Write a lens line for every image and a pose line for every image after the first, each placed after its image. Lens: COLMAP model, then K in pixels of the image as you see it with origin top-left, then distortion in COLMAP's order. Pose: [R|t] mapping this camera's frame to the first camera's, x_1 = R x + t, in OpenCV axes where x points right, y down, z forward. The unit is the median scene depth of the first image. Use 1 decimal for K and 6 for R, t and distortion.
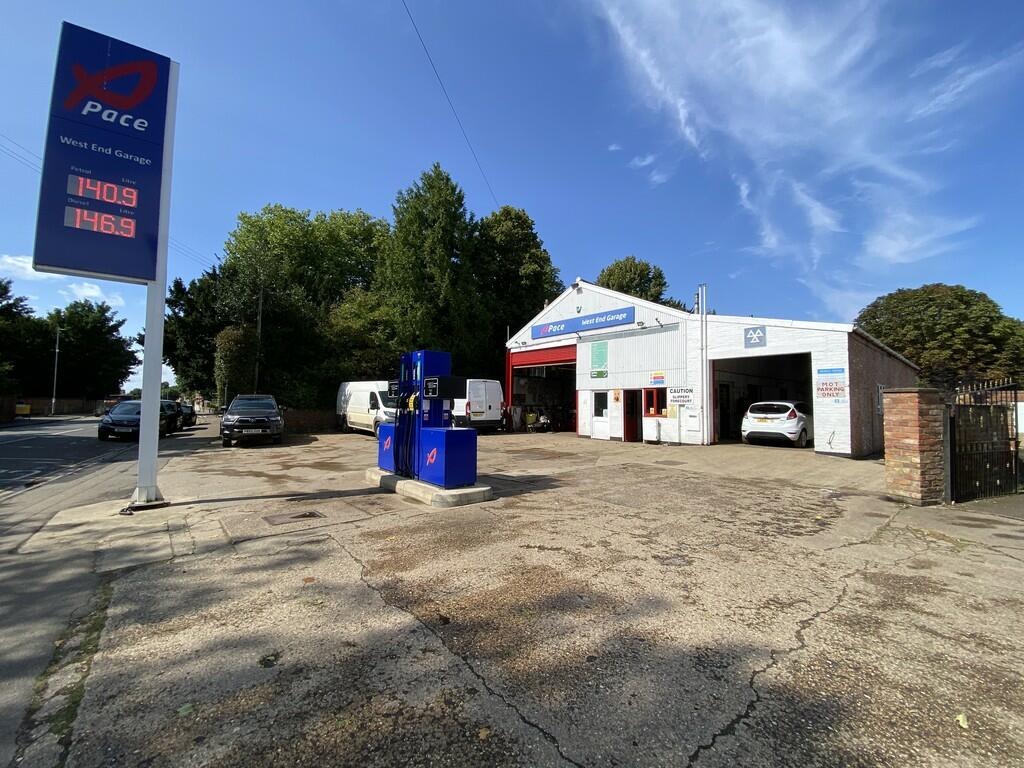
lens RADIAL K [[414.9, 0, 509.4], [0, 414.9, 386.9], [0, 0, 1]] dist [0.031432, -0.028914]
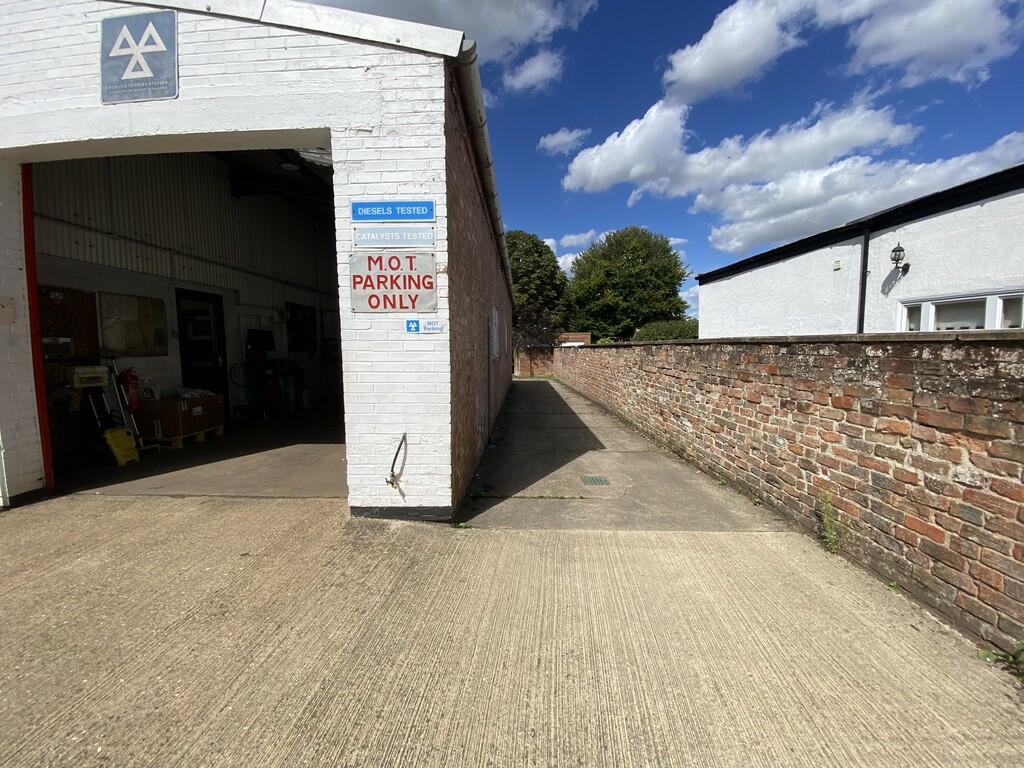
lens RADIAL K [[414.9, 0, 509.4], [0, 414.9, 386.9], [0, 0, 1]] dist [0.031432, -0.028914]
pose [[0.684706, -0.079672, 0.724452, 0.561498], [-0.022052, 0.991287, 0.129859, 0.032570], [-0.728486, -0.104891, 0.676983, 0.686723]]
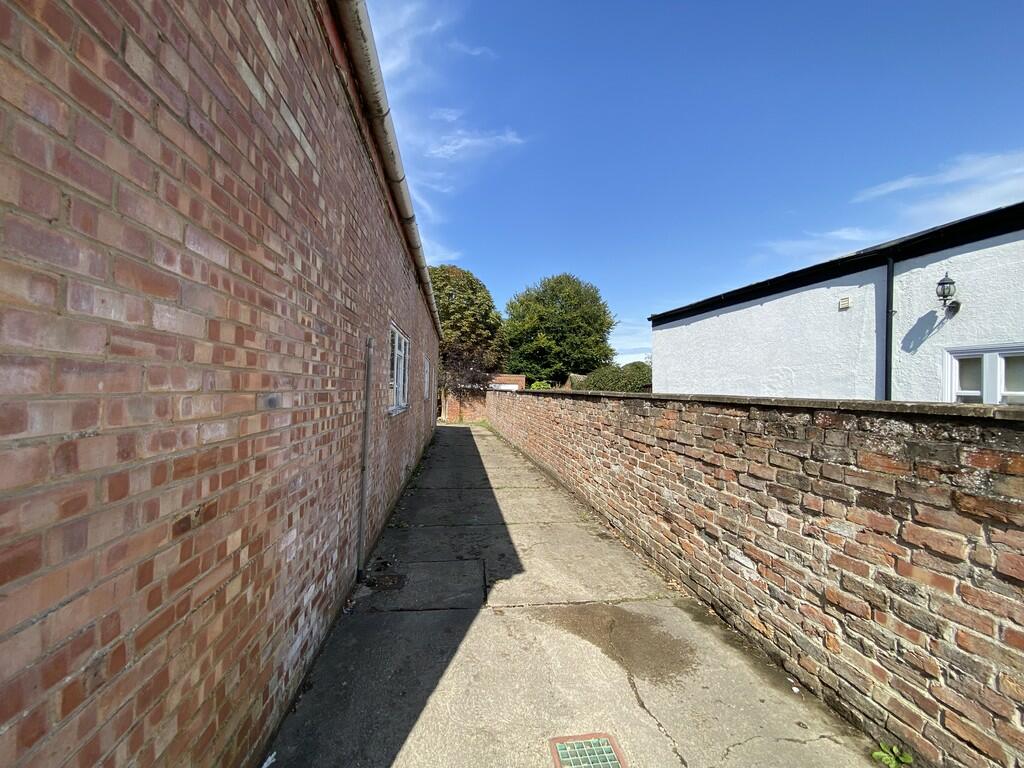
lens RADIAL K [[414.9, 0, 509.4], [0, 414.9, 386.9], [0, 0, 1]] dist [0.031432, -0.028914]
pose [[0.558431, 0.011632, 0.829469, 0.737741], [-0.061146, 0.997759, 0.027174, 0.031848], [-0.827294, -0.065893, 0.557891, 0.822234]]
